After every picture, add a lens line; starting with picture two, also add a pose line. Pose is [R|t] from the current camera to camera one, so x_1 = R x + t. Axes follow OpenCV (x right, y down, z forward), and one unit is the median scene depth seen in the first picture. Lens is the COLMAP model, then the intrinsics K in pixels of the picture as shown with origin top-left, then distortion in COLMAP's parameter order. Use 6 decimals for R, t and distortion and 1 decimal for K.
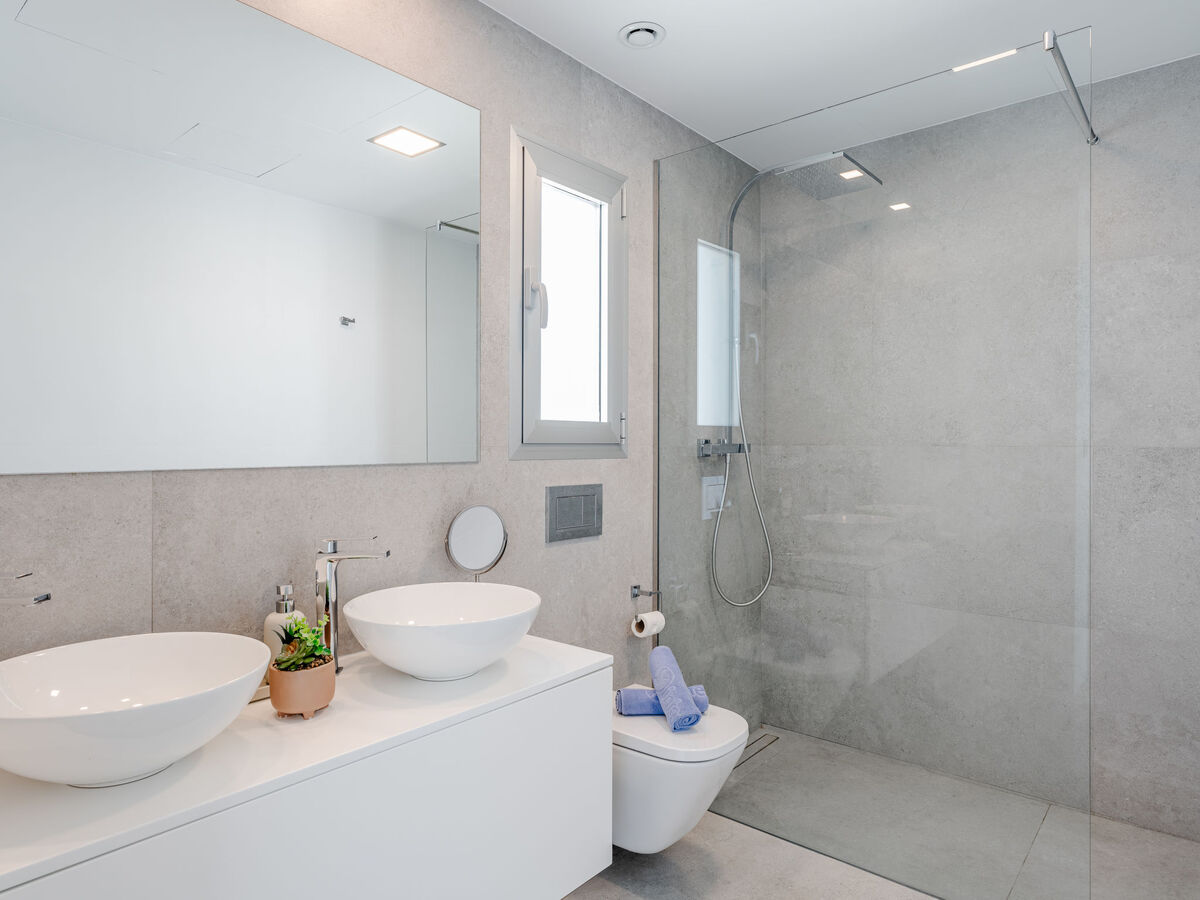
lens RADIAL K [[741.4, 0, 588.5], [0, 741.4, 441.2], [0, 0, 1]] dist [-0.000672, -0.000317]
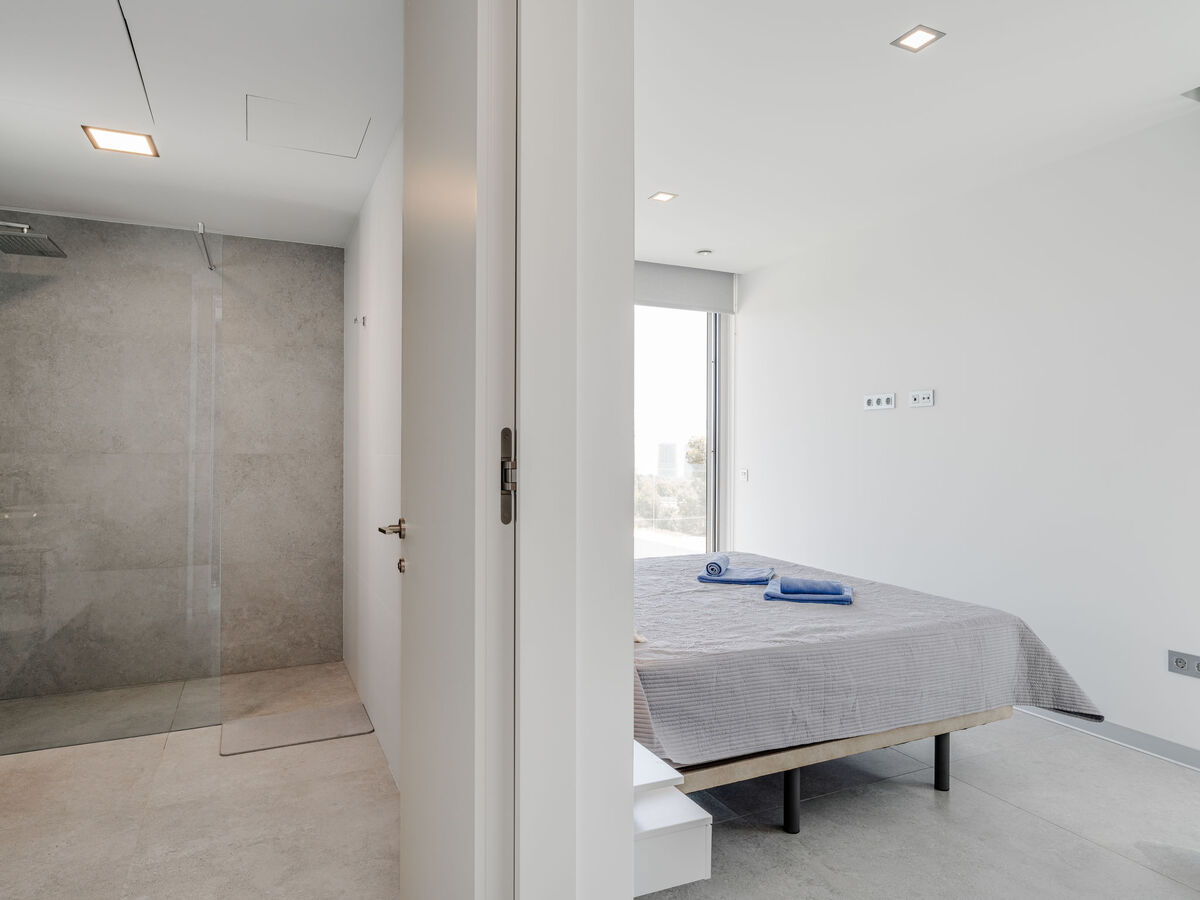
lens RADIAL K [[741.4, 0, 598.0], [0, 741.4, 449.6], [0, 0, 1]] dist [-0.000672, -0.000317]
pose [[0.415840, -0.001287, 0.909437, -0.412888], [-0.005364, 0.999978, 0.003867, -0.011572], [-0.909422, -0.006486, 0.415824, -0.418507]]
